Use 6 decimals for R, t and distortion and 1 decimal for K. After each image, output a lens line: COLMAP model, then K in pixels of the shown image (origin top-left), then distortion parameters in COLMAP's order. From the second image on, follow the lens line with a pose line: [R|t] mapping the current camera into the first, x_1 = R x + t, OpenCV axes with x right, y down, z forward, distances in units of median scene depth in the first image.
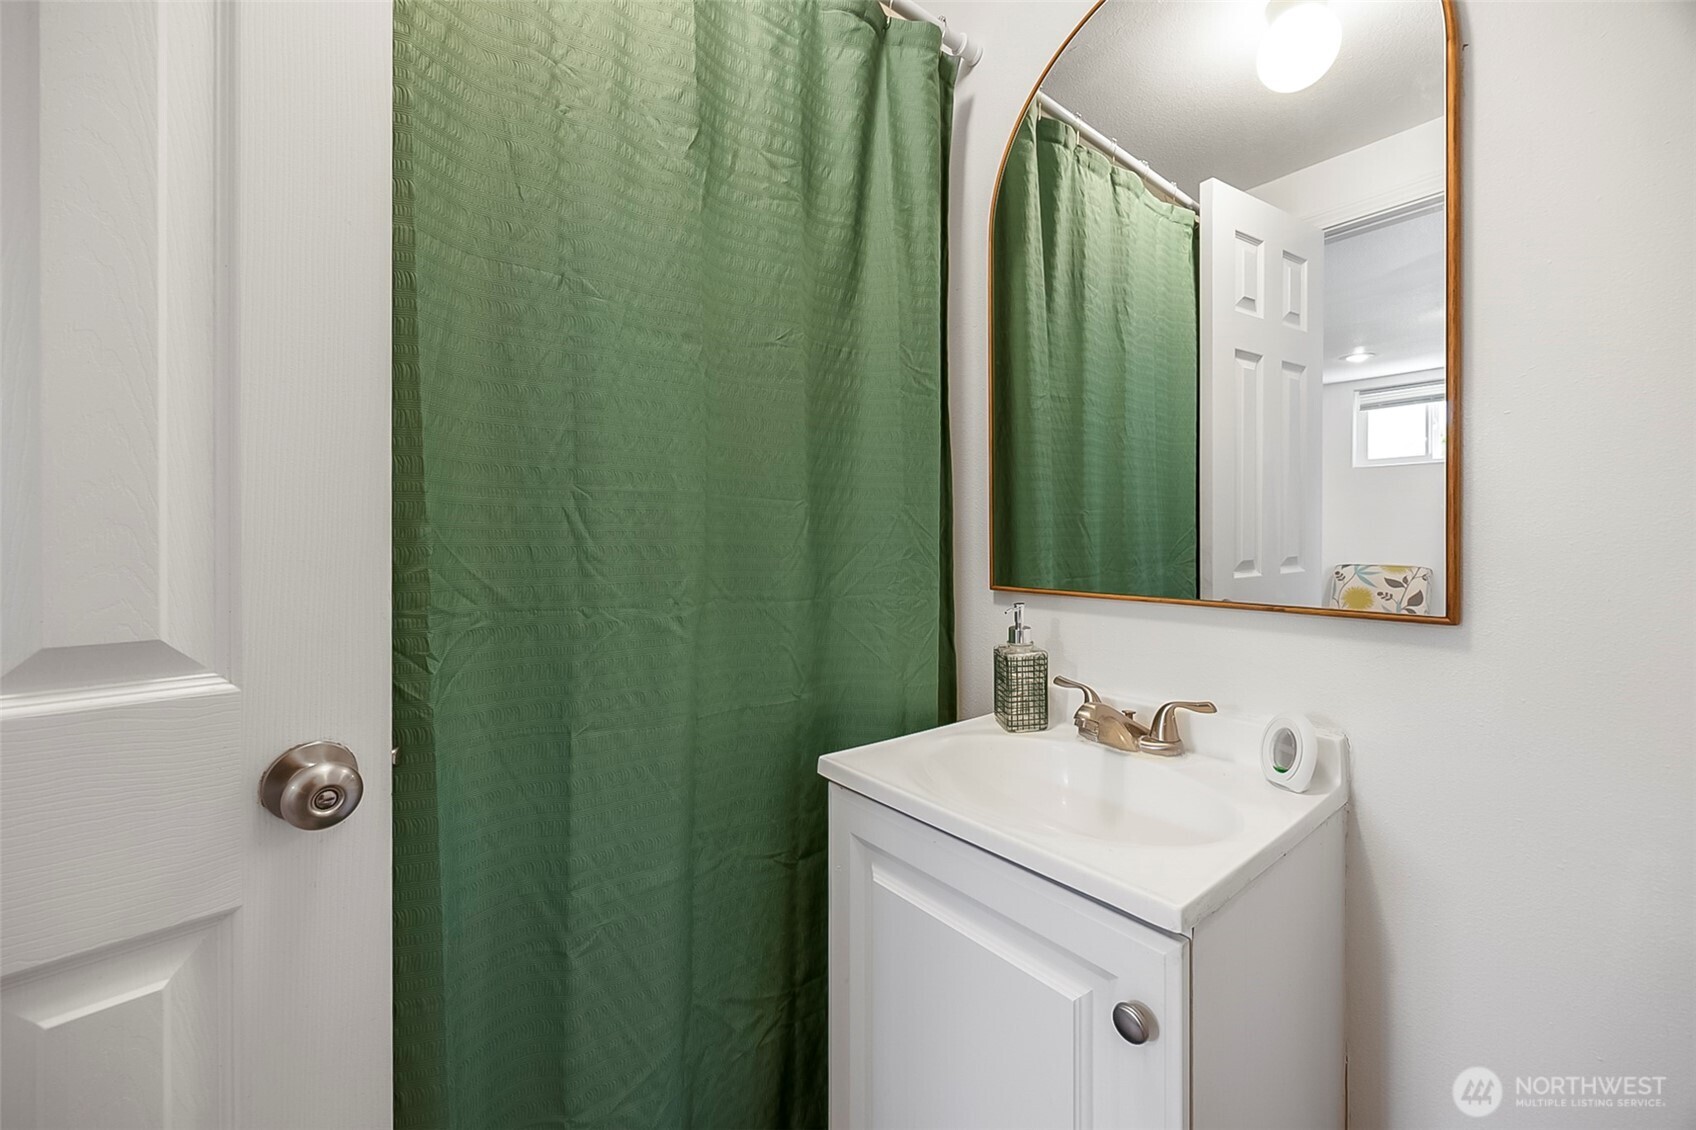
lens RADIAL K [[661.7, 0, 850.5], [0, 661.7, 545.0], [0, 0, 1]] dist [0.000756, 0.000058]
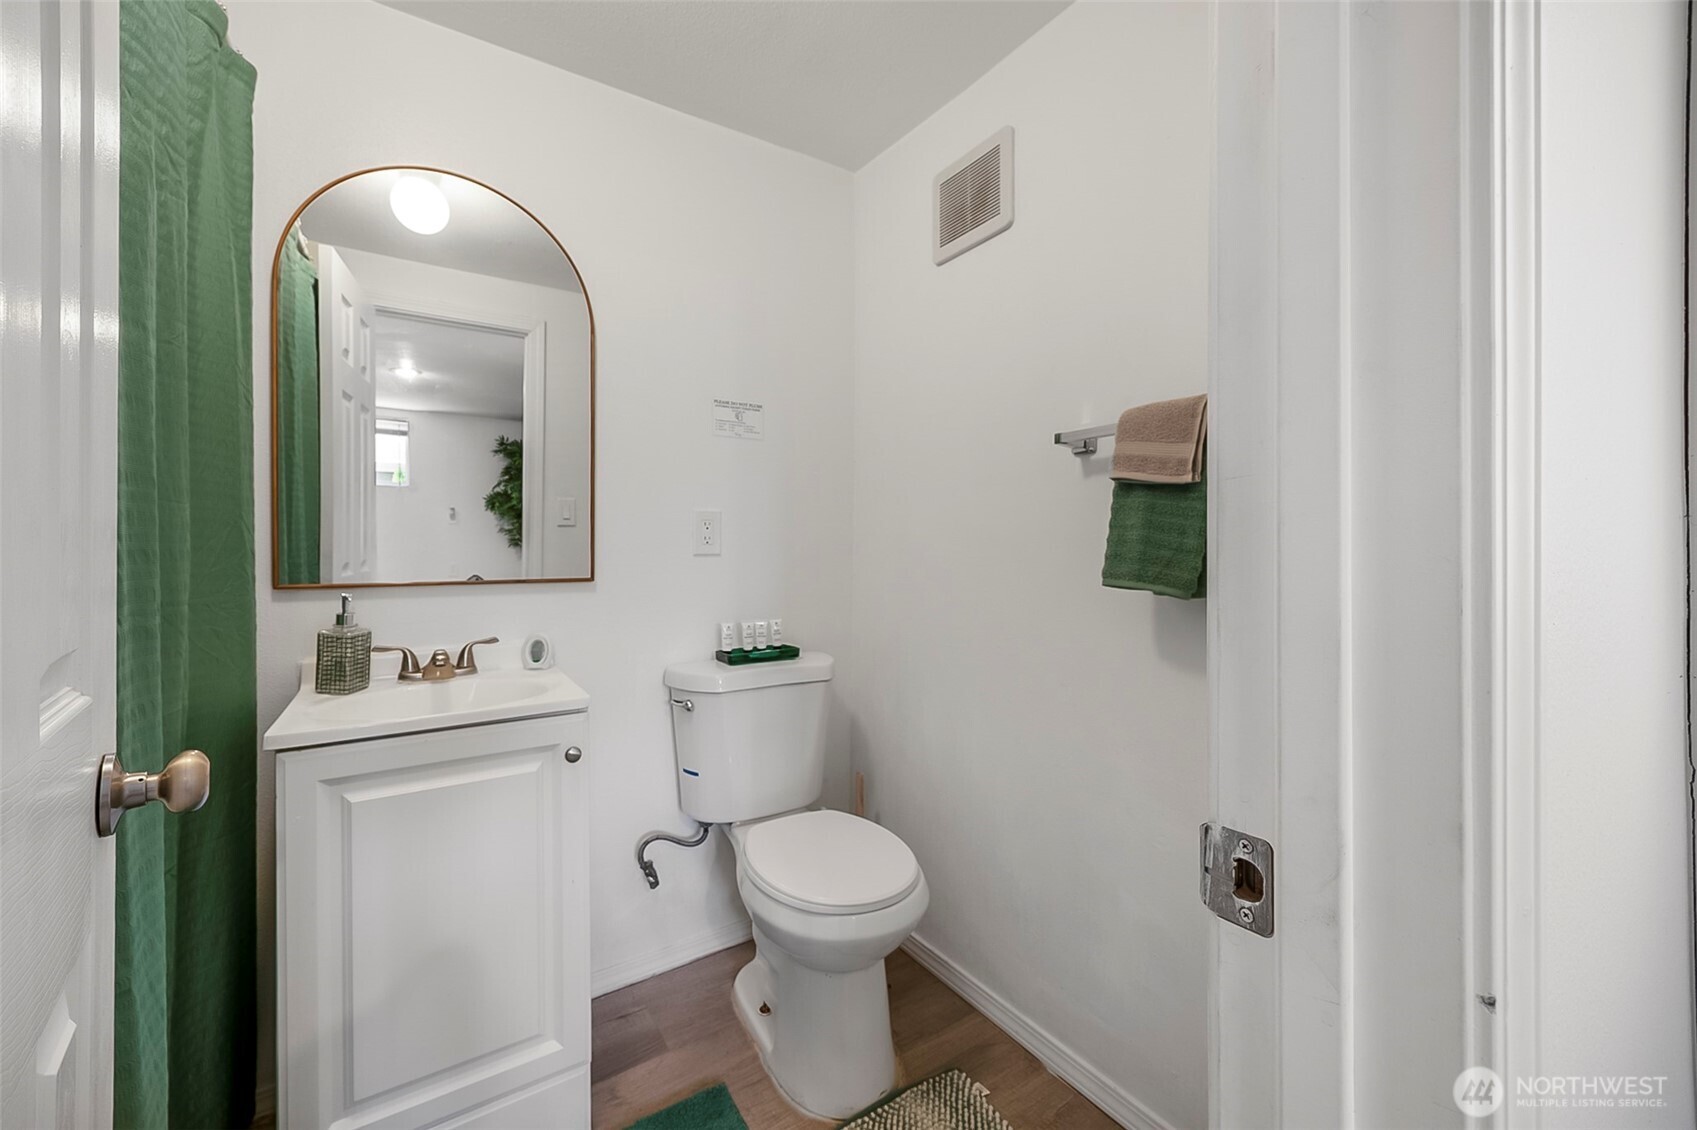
lens RADIAL K [[662.0, 0, 851.0], [0, 662.0, 545.0], [0, 0, 1]] dist [0.000756, 0.000058]
pose [[0.097155, 0.001975, 0.995267, -0.984416], [0.005737, 0.999980, -0.002544, 0.000971], [-0.995253, 0.005958, 0.097142, -0.107535]]
